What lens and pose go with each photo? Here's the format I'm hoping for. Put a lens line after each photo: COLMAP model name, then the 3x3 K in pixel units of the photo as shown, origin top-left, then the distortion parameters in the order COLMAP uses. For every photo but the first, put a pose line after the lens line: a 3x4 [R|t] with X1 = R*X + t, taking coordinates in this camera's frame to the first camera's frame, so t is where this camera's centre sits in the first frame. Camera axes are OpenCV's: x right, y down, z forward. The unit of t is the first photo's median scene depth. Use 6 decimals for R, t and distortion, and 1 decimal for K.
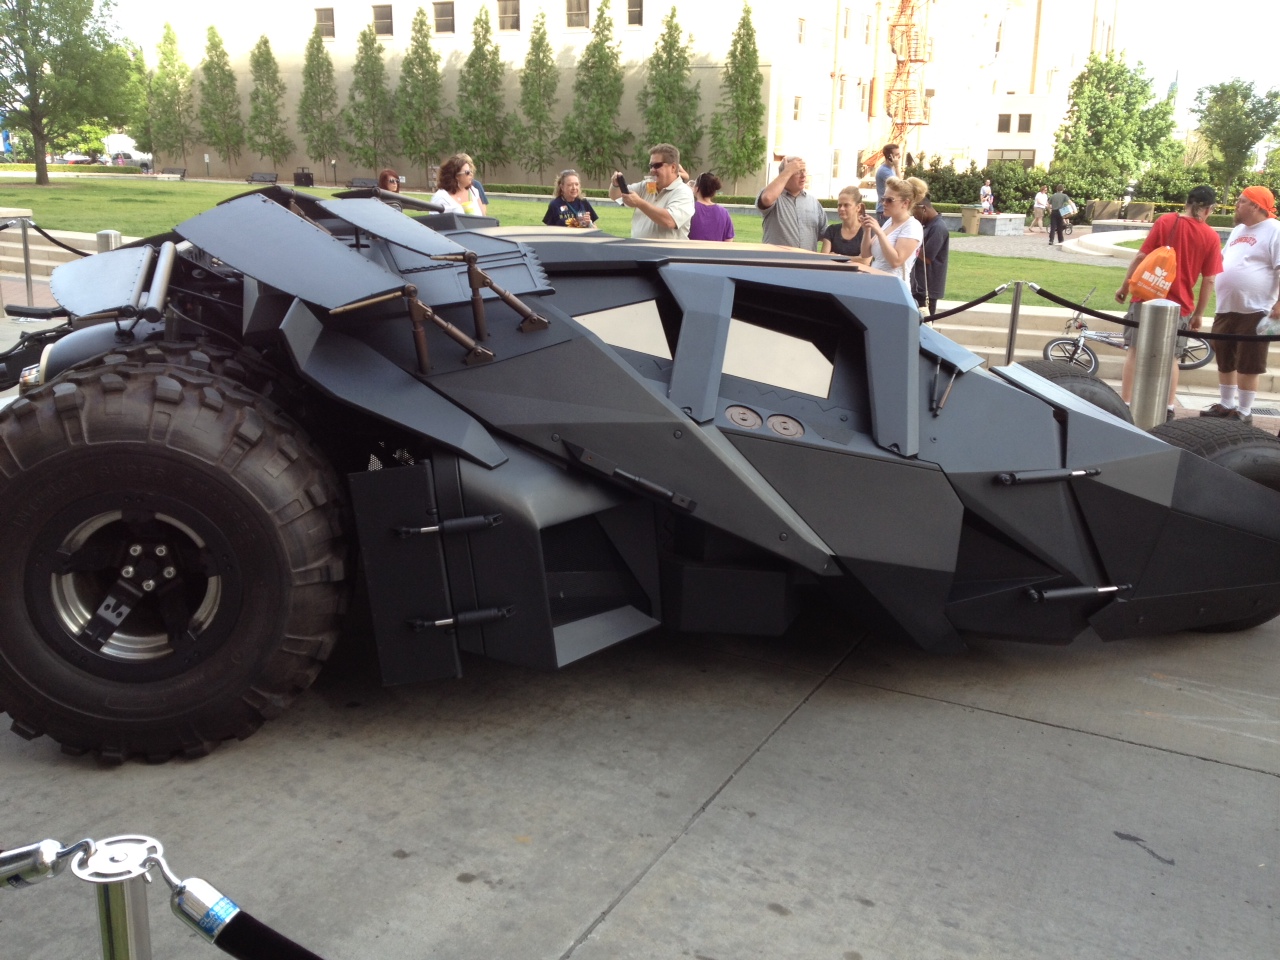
lens RADIAL K [[1179.8, 0, 633.7], [0, 1179.8, 479.8], [0, 0, 1]] dist [0.144814, -0.275492]
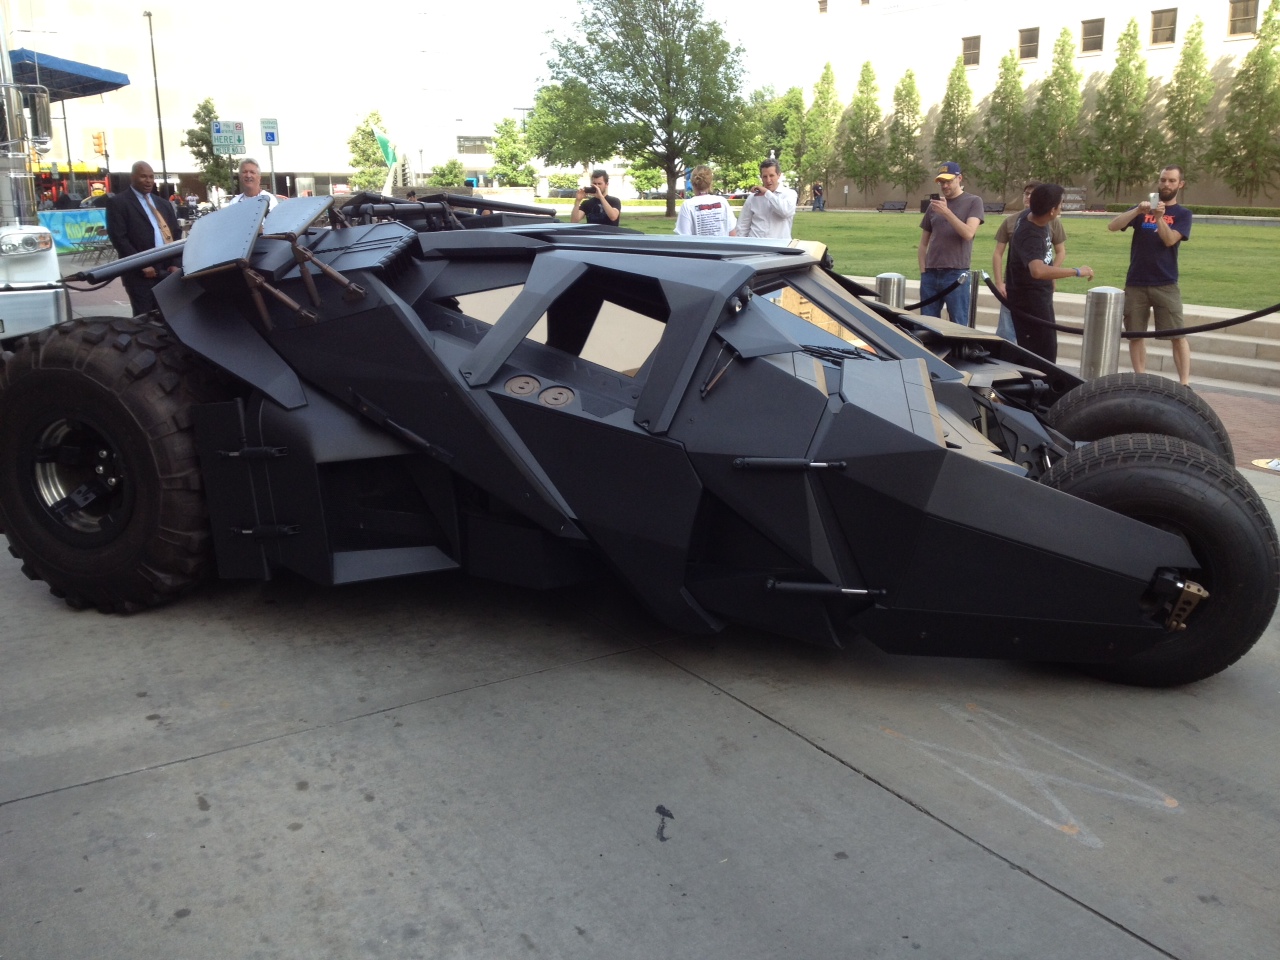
lens RADIAL K [[1196.3, 0, 640.6], [0, 1196.3, 445.4], [0, 0, 1]] dist [0.136218, -0.284793]
pose [[0.869285, 0.078968, -0.487962, 0.664602], [-0.103943, 0.994287, -0.024264, 0.016169], [0.483259, 0.071813, 0.872527, 0.072223]]
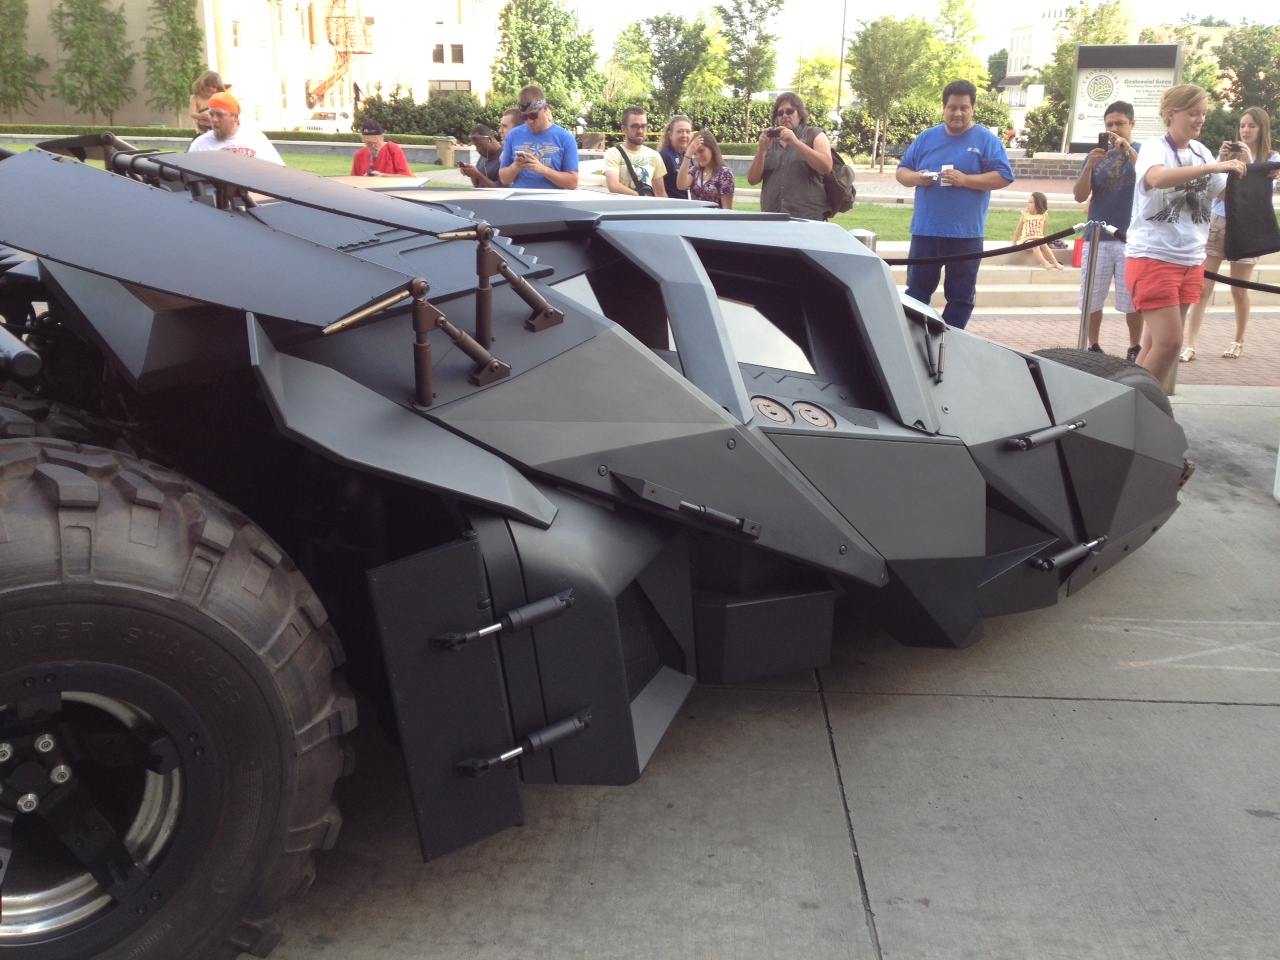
lens RADIAL K [[1197.3, 0, 617.6], [0, 1197.3, 474.0], [0, 0, 1]] dist [0.100009, -0.179938]
pose [[0.903799, -0.138197, 0.405028, -0.304756], [0.119596, 0.990280, 0.071015, -0.072459], [-0.410905, -0.015743, 0.911542, 0.268805]]
